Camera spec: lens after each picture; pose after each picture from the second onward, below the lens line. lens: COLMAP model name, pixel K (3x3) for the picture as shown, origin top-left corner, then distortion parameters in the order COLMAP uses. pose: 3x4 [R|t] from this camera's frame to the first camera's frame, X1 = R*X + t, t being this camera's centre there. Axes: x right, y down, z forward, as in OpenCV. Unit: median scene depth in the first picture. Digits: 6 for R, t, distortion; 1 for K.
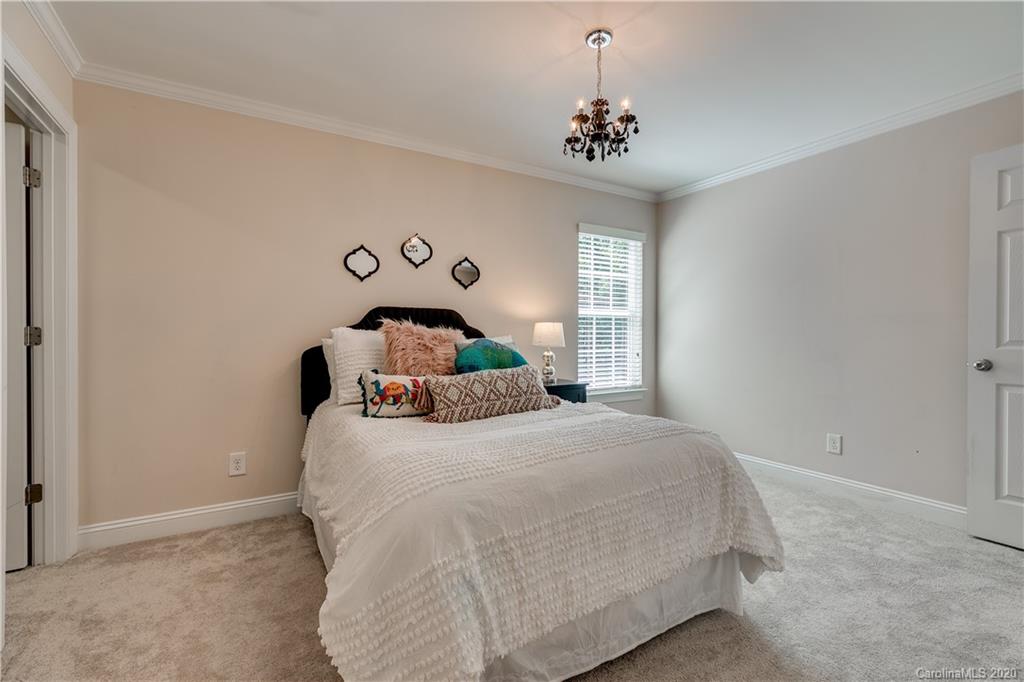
lens RADIAL K [[461.2, 0, 518.6], [0, 461.2, 341.6], [0, 0, 1]] dist [0.020637, -0.000130]
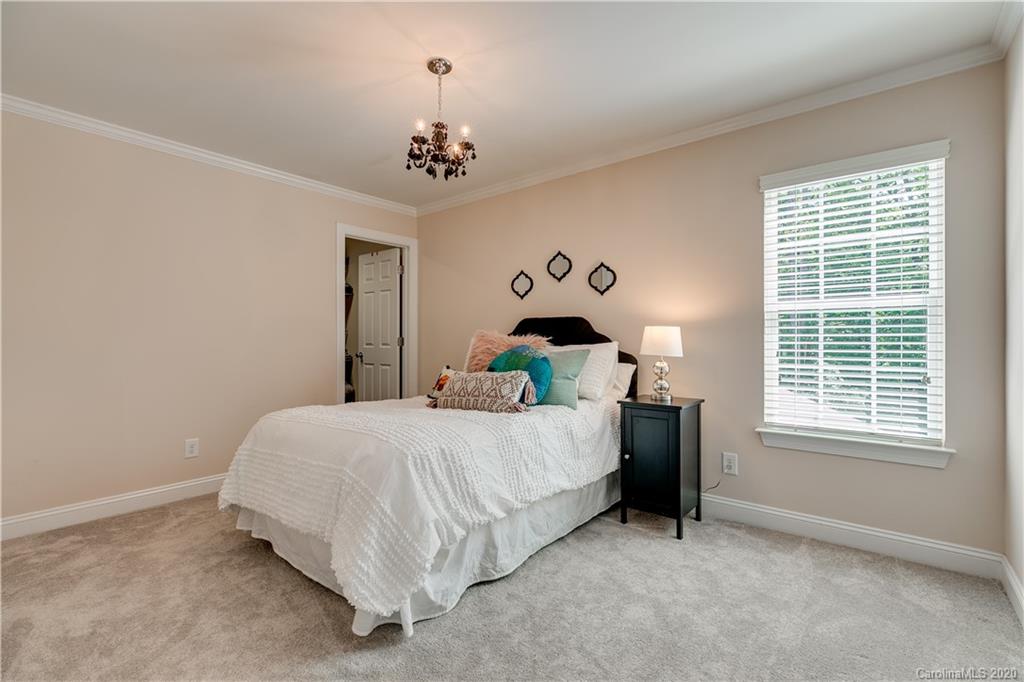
lens RADIAL K [[461.2, 0, 523.0], [0, 461.2, 342.2], [0, 0, 1]] dist [0.020637, -0.000130]
pose [[0.347429, -0.003645, -0.937699, 0.732789], [-0.017475, 0.999794, -0.010361, -0.000033], [0.937544, 0.019986, 0.347293, 0.491497]]
